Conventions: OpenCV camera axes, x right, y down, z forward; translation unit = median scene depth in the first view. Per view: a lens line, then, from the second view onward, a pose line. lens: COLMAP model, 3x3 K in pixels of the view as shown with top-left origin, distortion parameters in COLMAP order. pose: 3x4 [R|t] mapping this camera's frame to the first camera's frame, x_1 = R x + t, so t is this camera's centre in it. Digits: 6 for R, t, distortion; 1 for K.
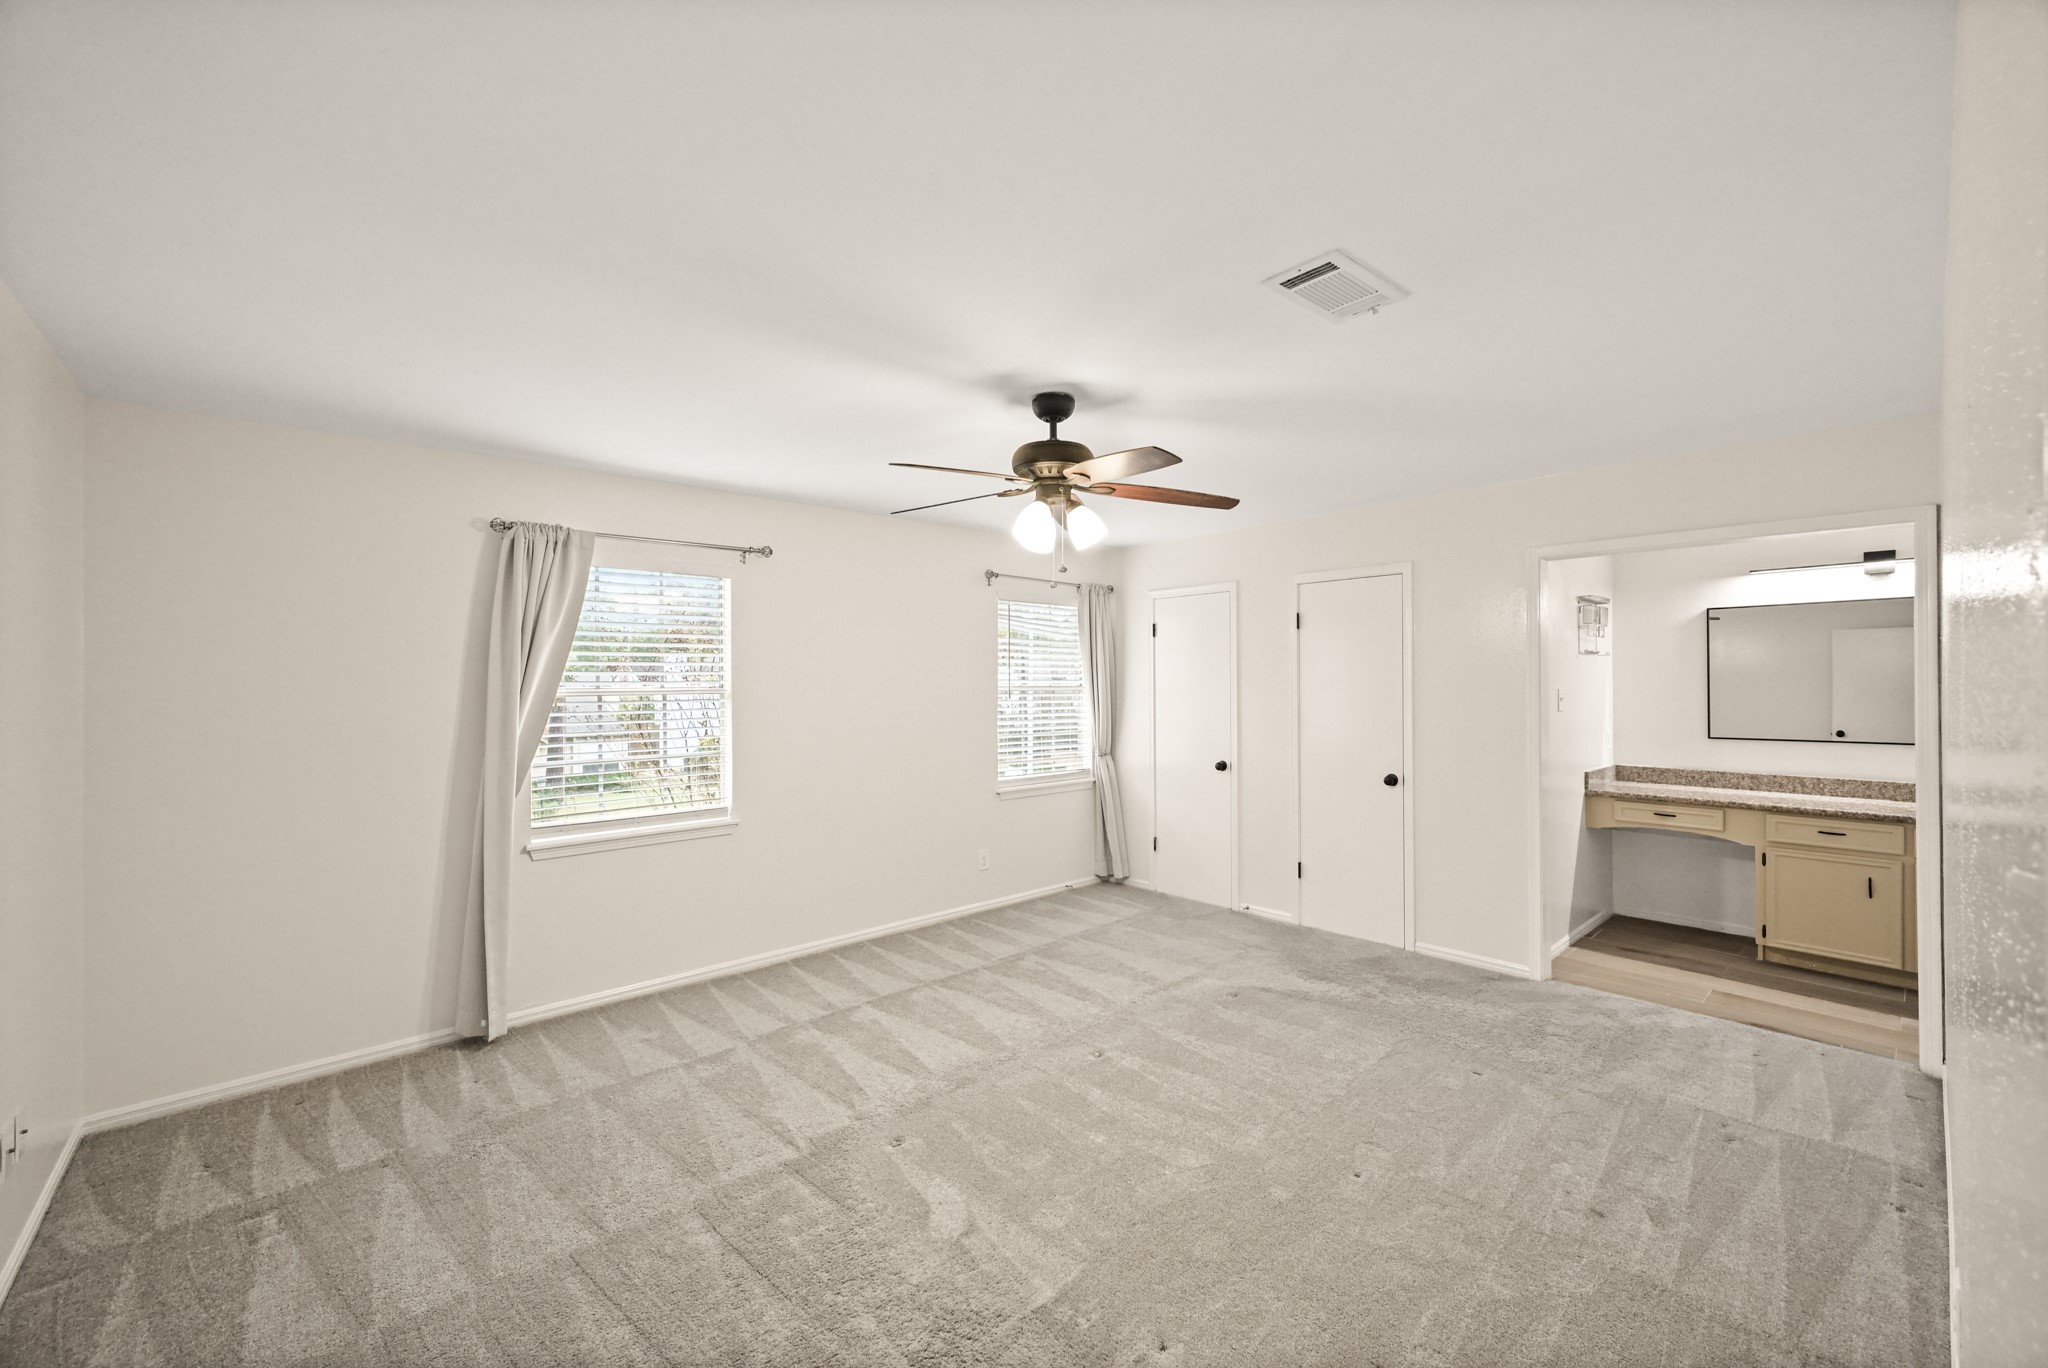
lens RADIAL K [[811.3, 0, 1025.6], [0, 811.3, 679.9], [0, 0, 1]] dist [-0.001112, 0.000186]
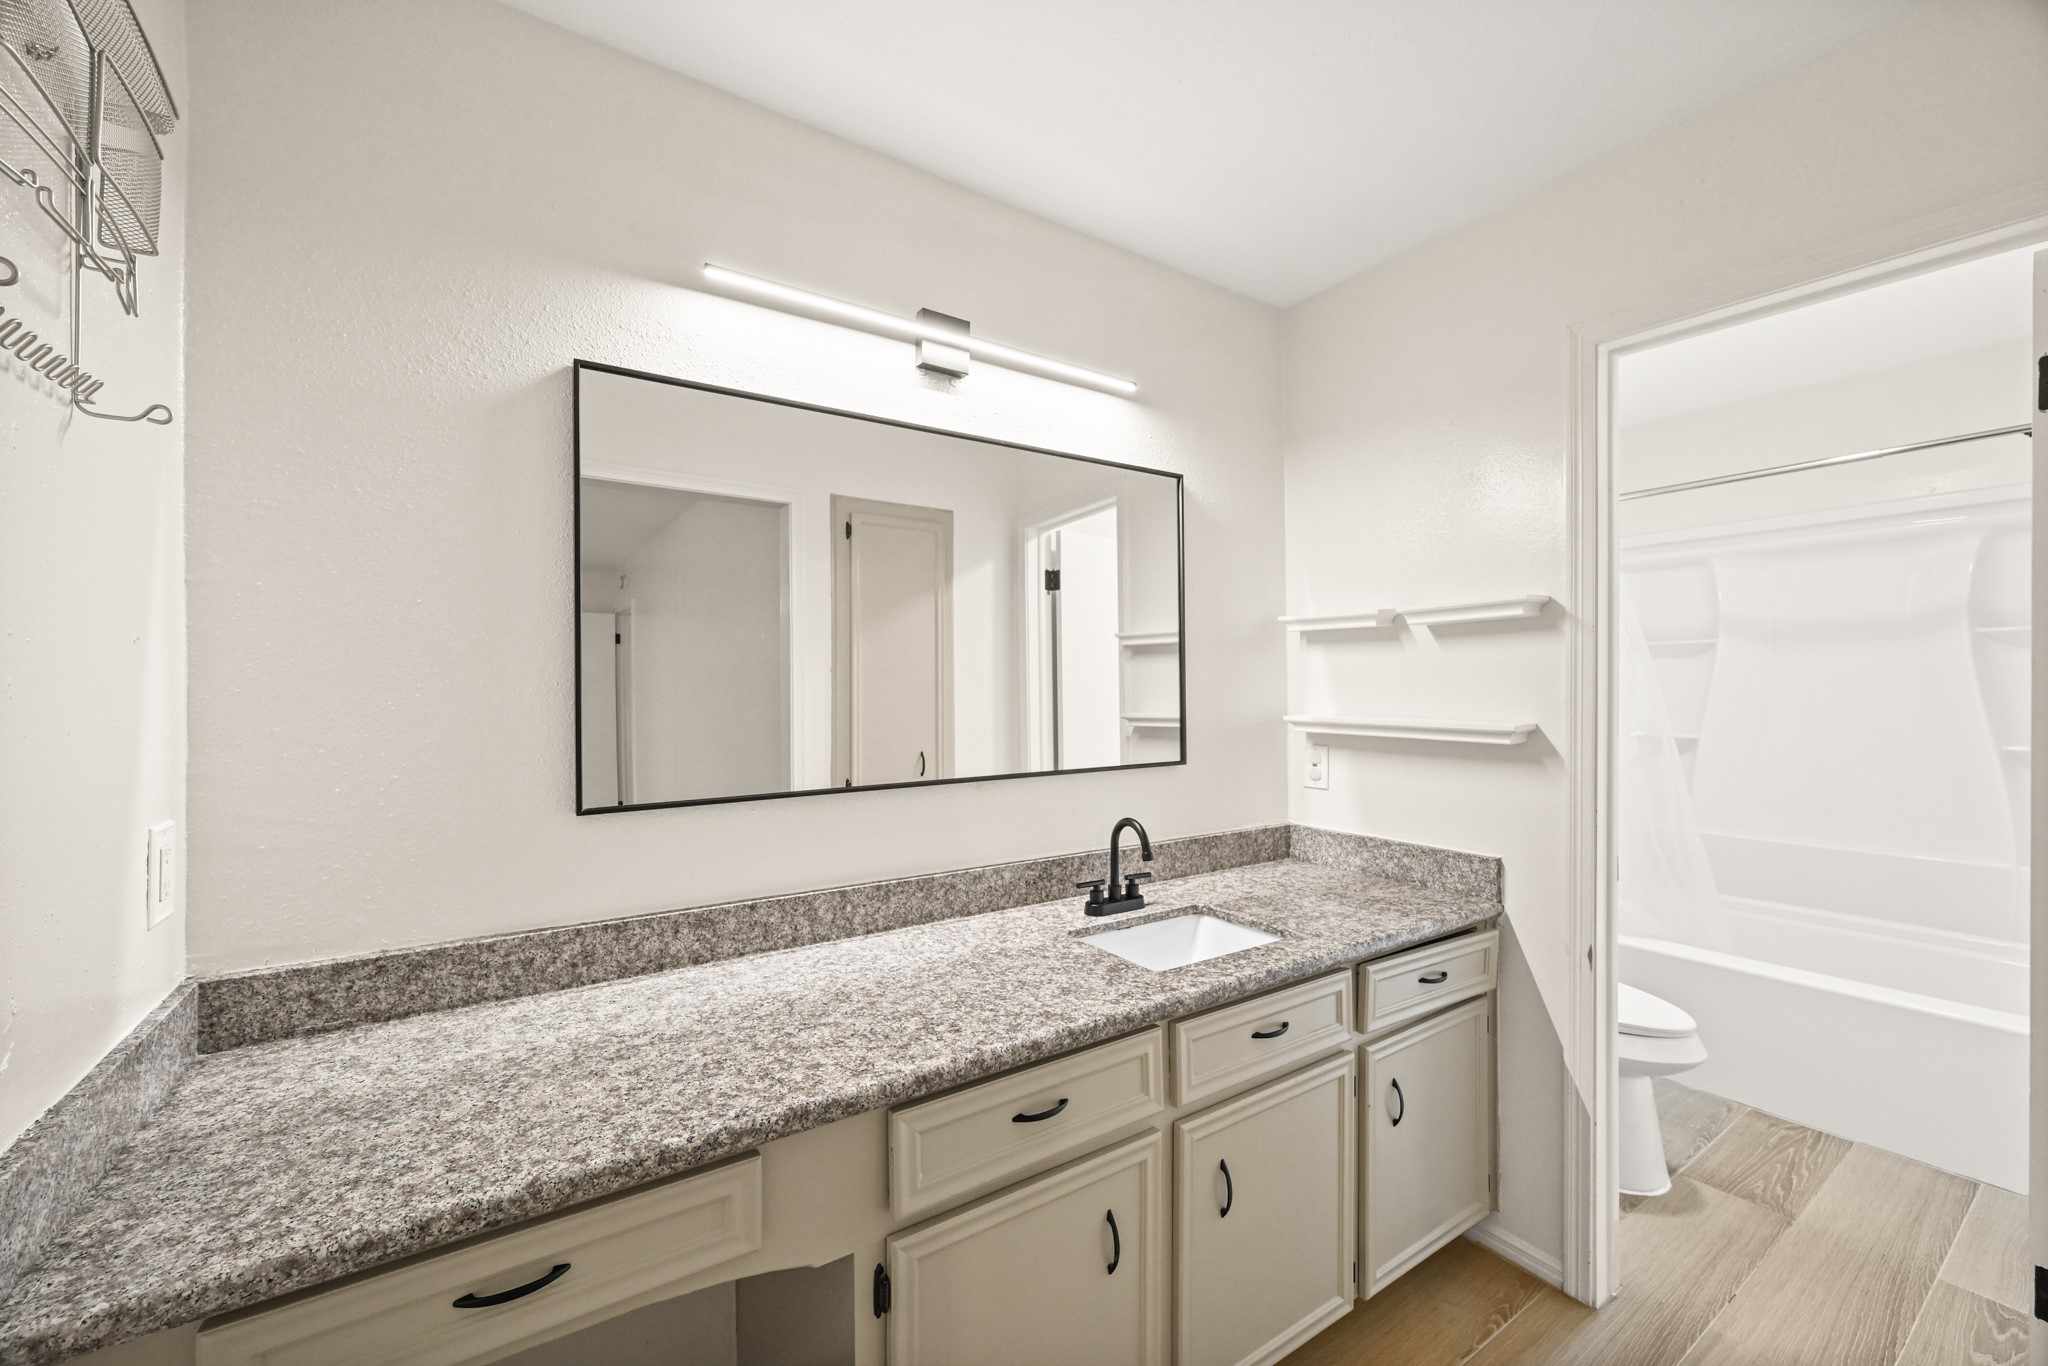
lens RADIAL K [[811.3, 0, 1019.5], [0, 811.3, 690.9], [0, 0, 1]] dist [-0.001112, 0.000186]
pose [[0.149735, 0.013450, 0.988635, 0.580717], [0.006924, 0.999869, -0.014652, 0.034622], [-0.988702, 0.009039, 0.149622, 0.799019]]
